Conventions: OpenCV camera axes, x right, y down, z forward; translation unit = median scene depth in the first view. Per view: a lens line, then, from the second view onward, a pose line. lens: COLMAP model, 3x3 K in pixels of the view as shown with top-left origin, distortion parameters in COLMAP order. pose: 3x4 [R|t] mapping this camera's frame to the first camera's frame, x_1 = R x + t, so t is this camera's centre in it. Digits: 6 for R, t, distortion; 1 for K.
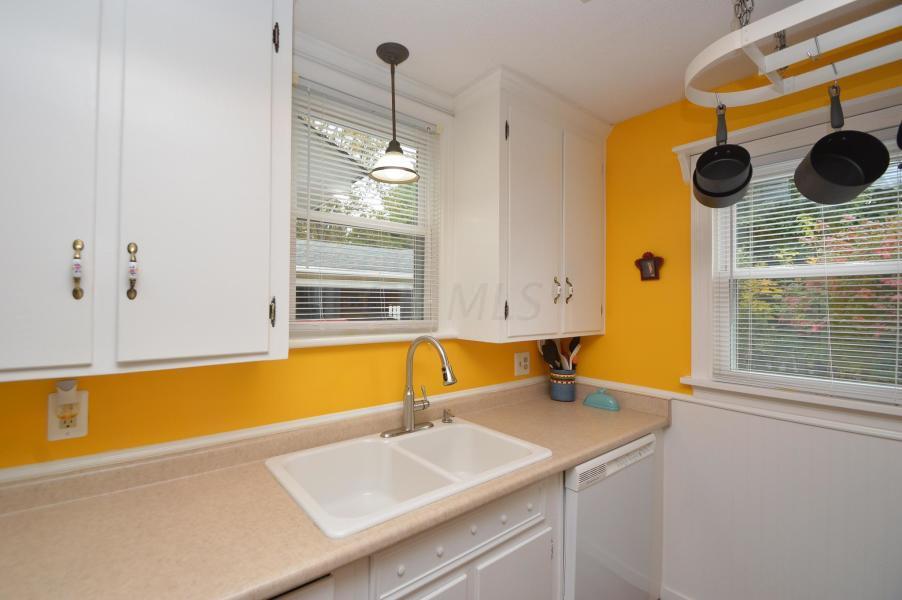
lens RADIAL K [[402.5, 0, 437.8], [0, 402.5, 300.6], [0, 0, 1]] dist [0.009734, -0.014048]
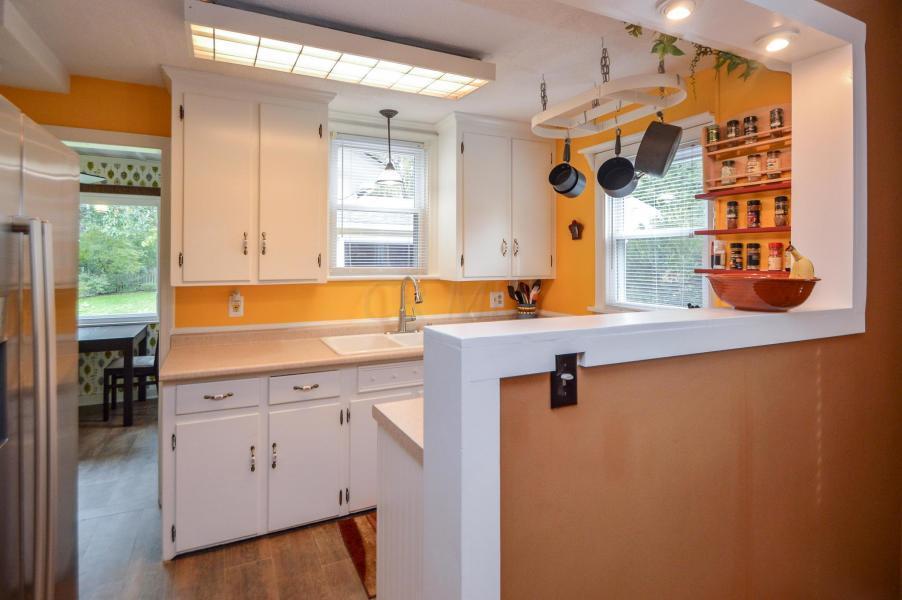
lens RADIAL K [[479.0, 0, 448.3], [0, 479.0, 258.5], [0, 0, 1]] dist [-0.003004, -0.001950]
pose [[0.976044, -0.004987, -0.217514, 0.528997], [0.005795, 0.999978, 0.003078, 0.009210], [0.217494, -0.004265, 0.976052, -0.869146]]
